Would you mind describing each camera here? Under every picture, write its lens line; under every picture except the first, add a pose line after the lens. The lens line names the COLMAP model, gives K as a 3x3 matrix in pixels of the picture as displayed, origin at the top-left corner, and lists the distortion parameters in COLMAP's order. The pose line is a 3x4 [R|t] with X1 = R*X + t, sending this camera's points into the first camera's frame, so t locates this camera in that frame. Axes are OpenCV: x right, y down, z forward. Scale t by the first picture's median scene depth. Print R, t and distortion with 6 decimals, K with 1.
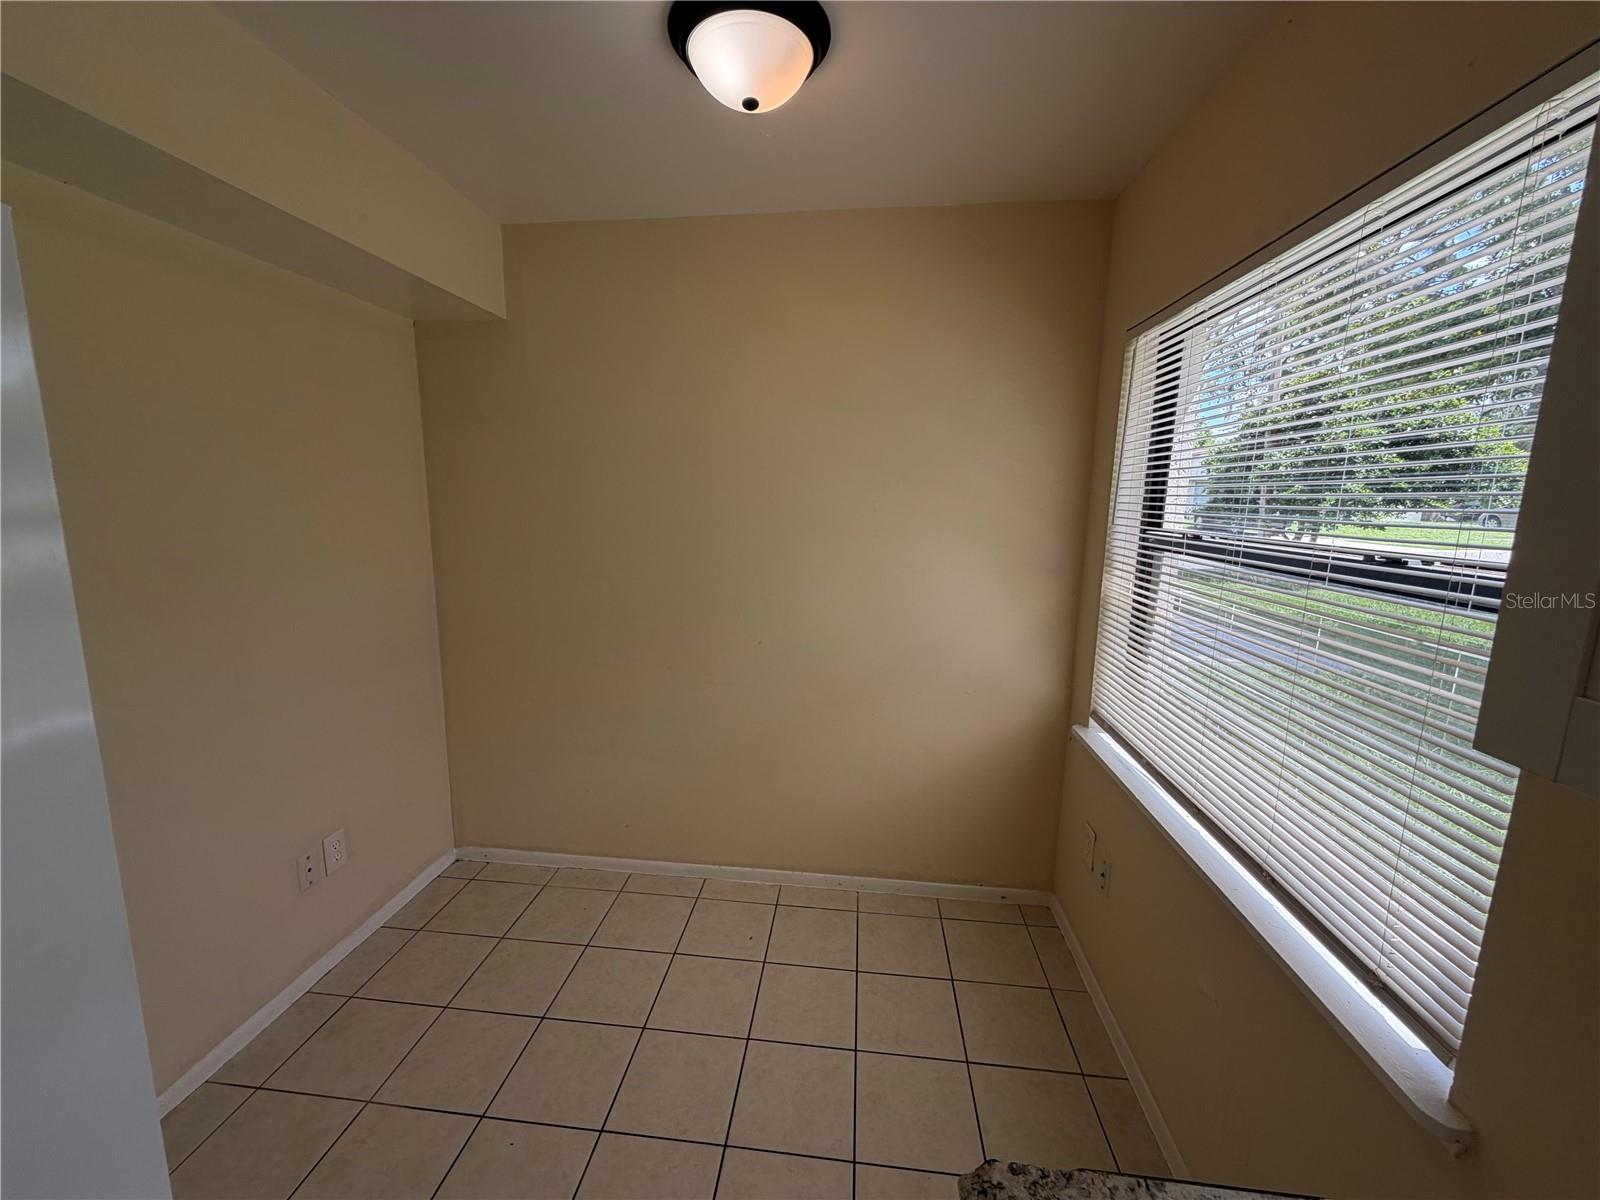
lens RADIAL K [[641.3, 0, 794.0], [0, 641.3, 589.9], [0, 0, 1]] dist [0.001548, 0.000591]
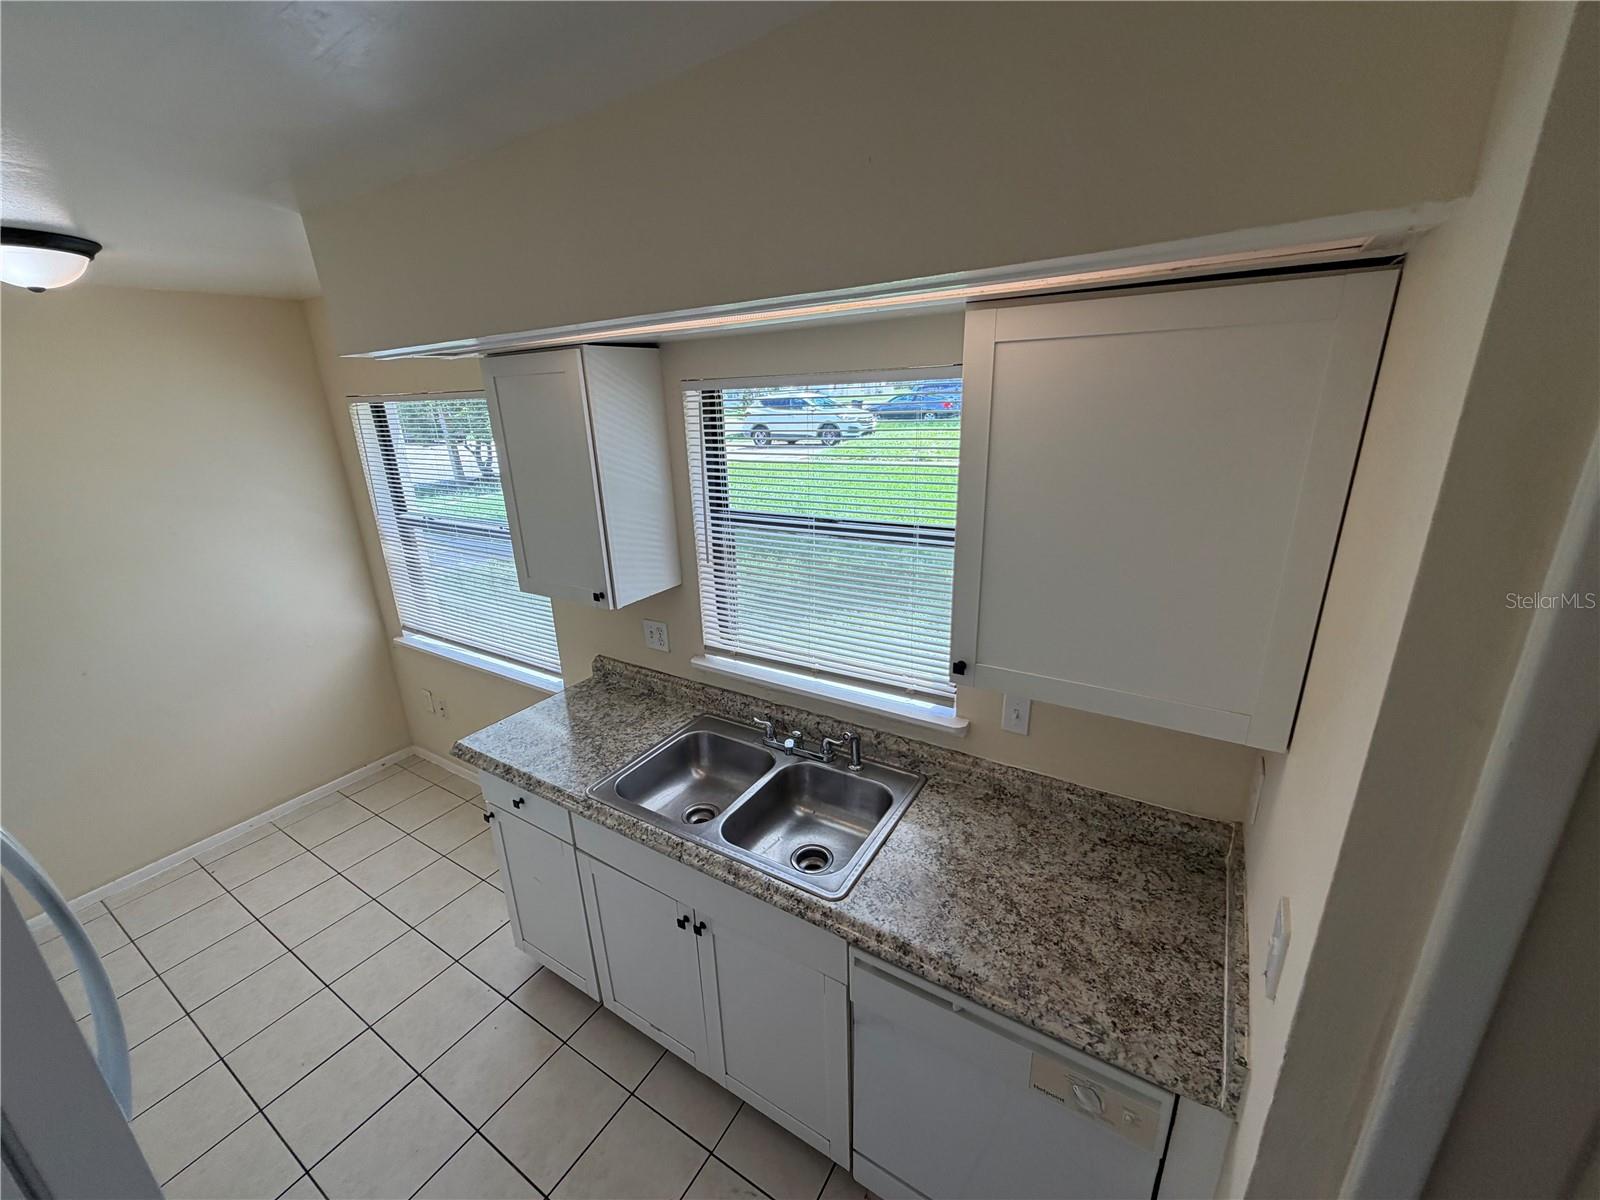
lens RADIAL K [[641.3, 0, 792.3], [0, 641.3, 601.7], [0, 0, 1]] dist [0.001548, 0.000591]
pose [[0.443113, -0.315785, 0.839006, -0.441128], [0.176327, 0.948323, 0.263805, -0.124744], [-0.878954, 0.031044, 0.475895, -0.646914]]
